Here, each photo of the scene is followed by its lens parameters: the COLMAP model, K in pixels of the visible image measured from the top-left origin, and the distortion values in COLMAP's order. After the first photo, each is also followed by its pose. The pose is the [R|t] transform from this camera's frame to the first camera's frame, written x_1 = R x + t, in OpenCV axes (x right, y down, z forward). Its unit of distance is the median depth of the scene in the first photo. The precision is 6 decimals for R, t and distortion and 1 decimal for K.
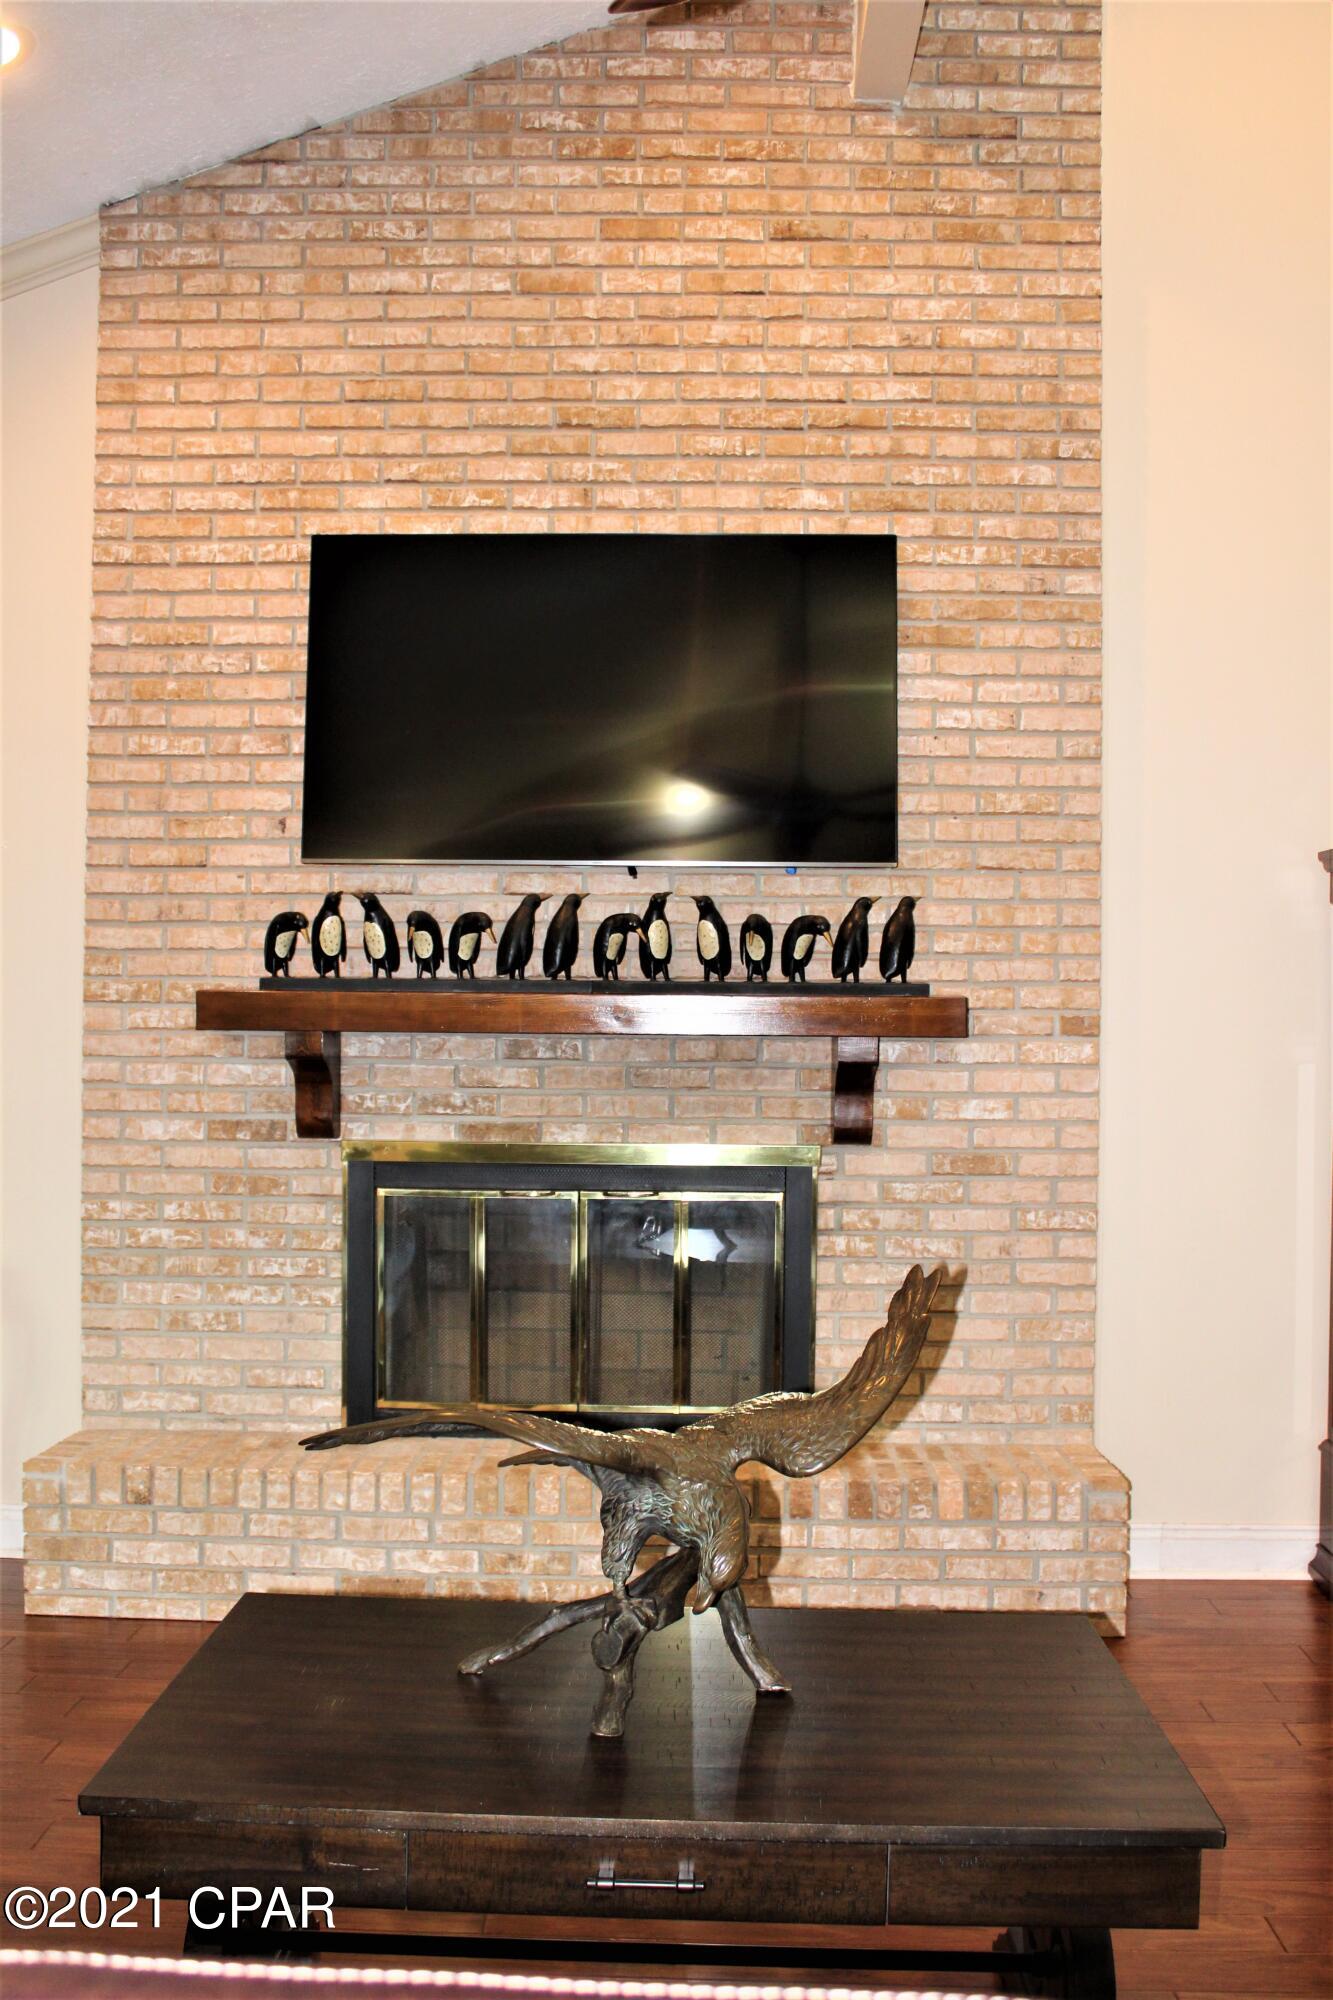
lens RADIAL K [[2052.8, 0, 674.0], [0, 2052.8, 1002.3], [0, 0, 1]] dist [-0.080348, 0.000000]
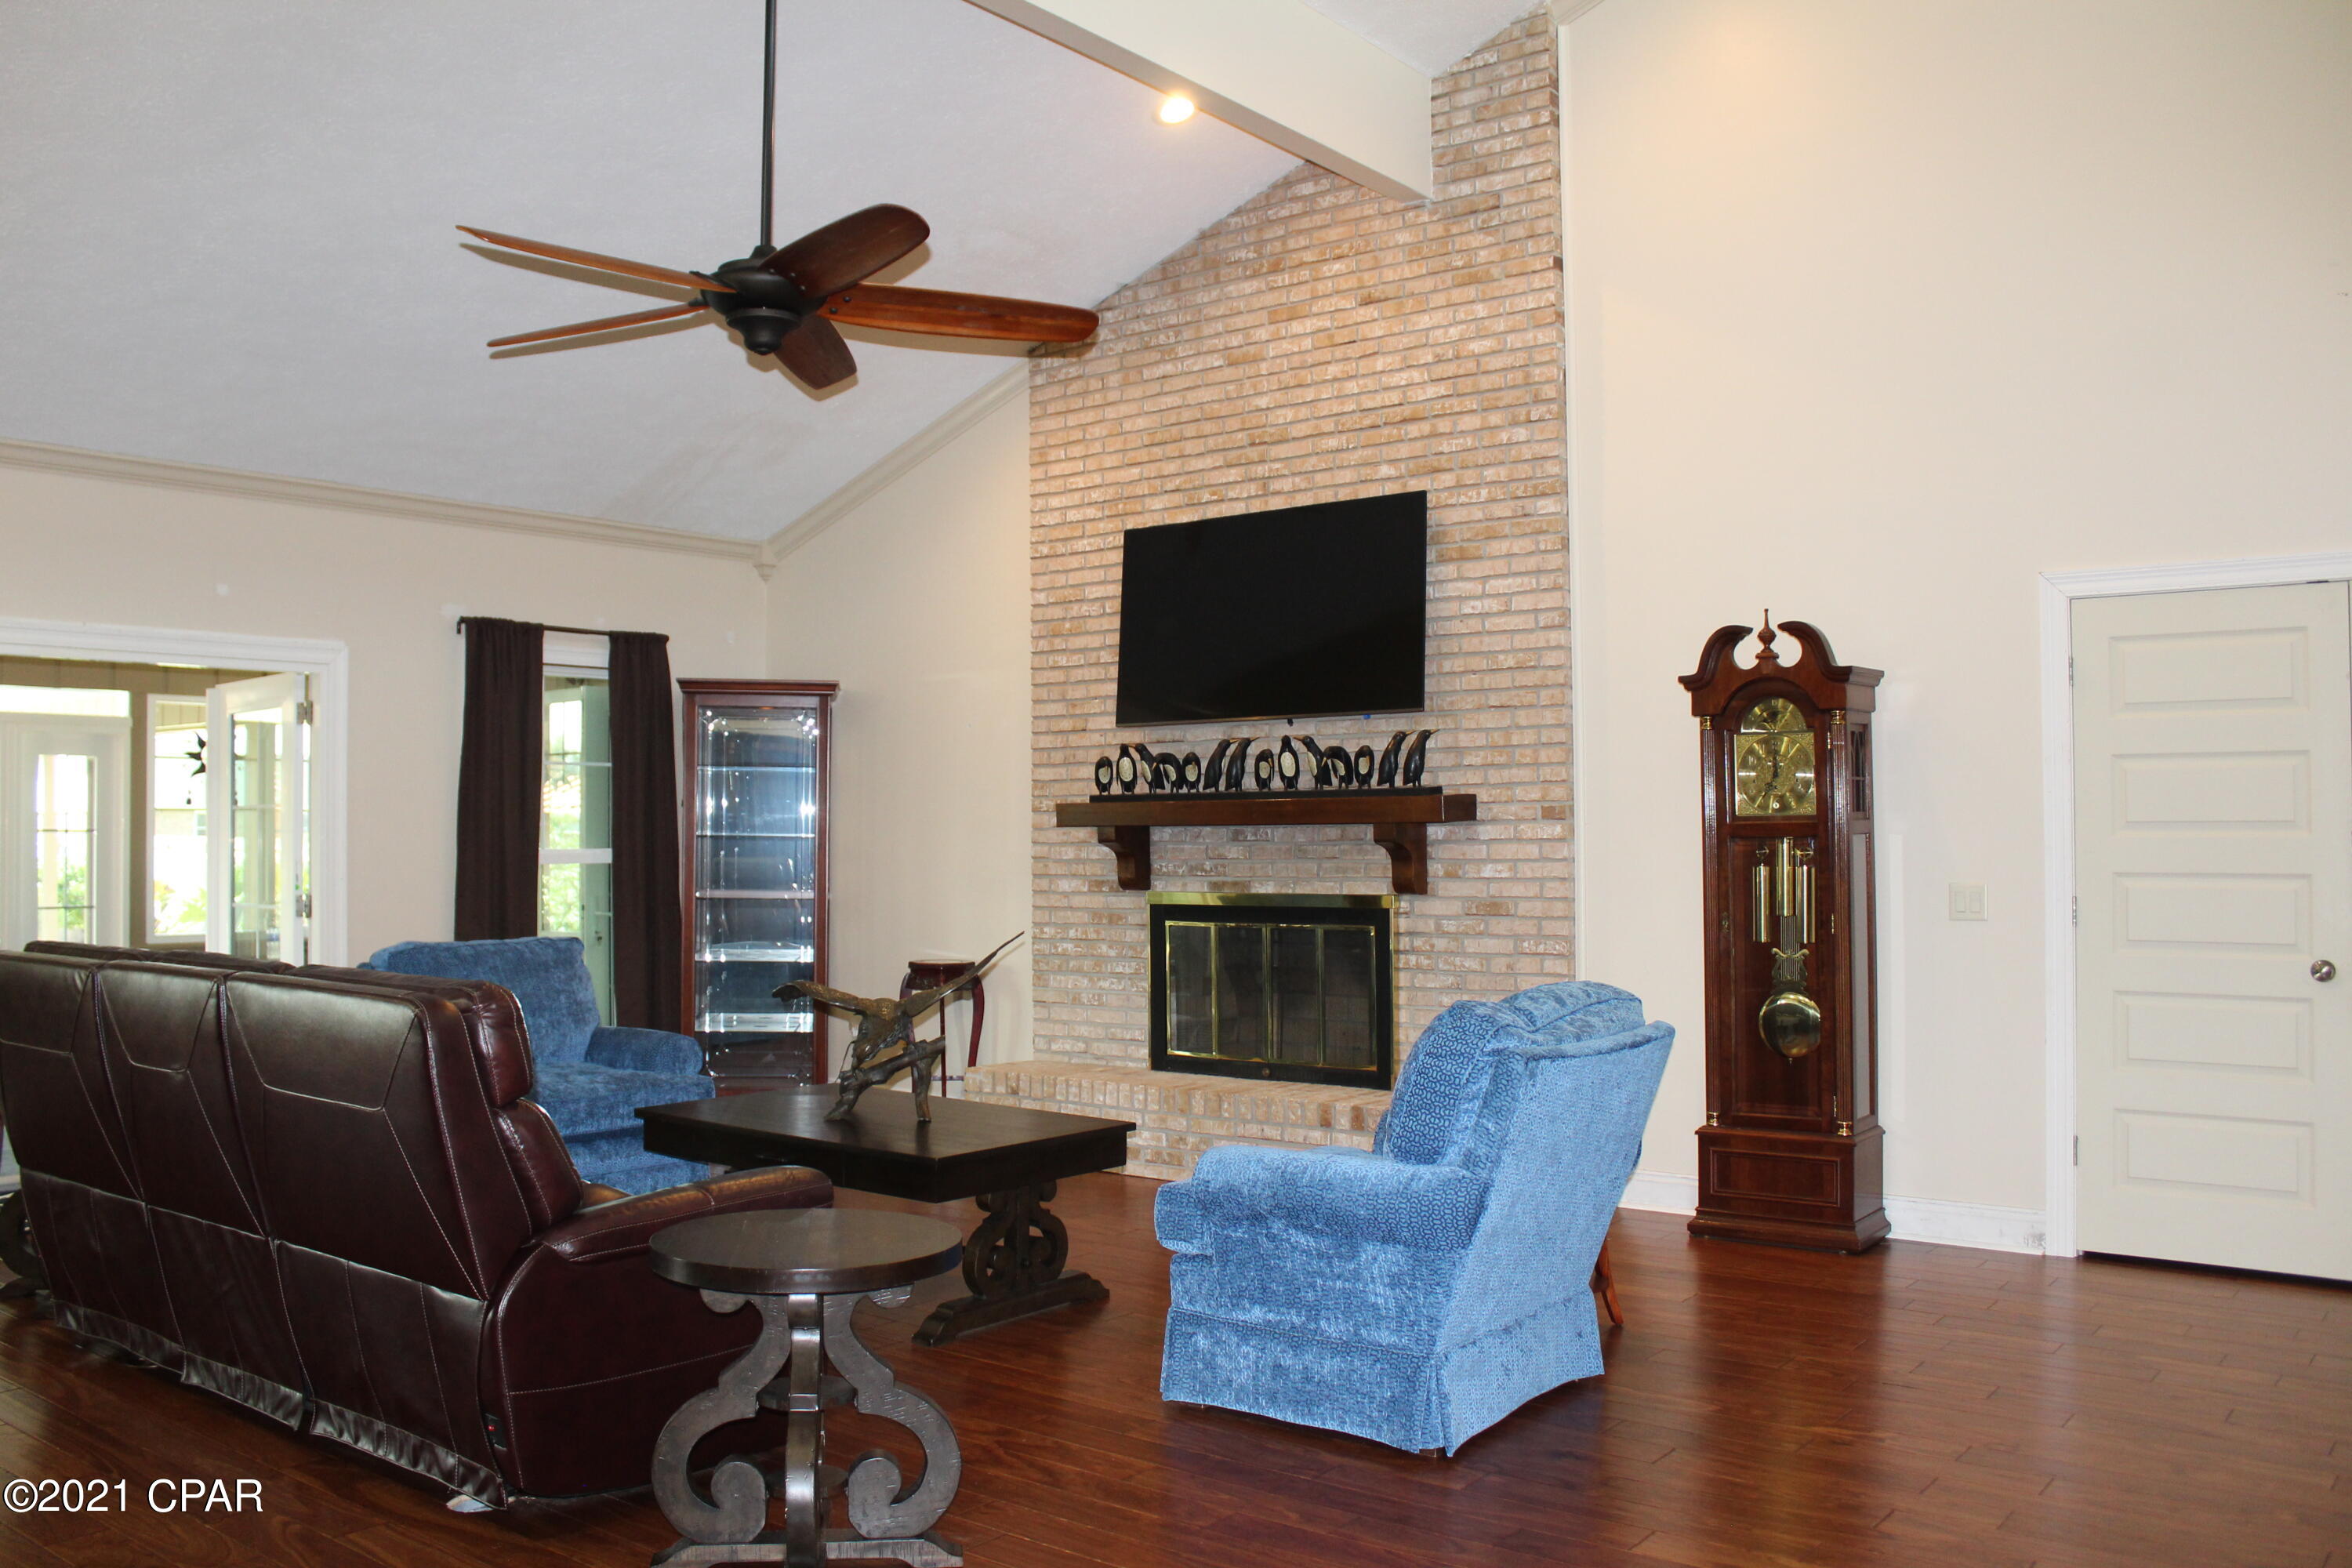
lens RADIAL K [[1956.7, 0, 1146.2], [0, 1956.7, 754.2], [0, 0, 1]] dist [-0.154229, 0.127208]
pose [[0.794563, -0.040758, -0.605812, 0.796983], [0.021516, 0.999008, -0.038991, 0.017741], [0.606800, 0.017946, 0.794652, -0.260329]]
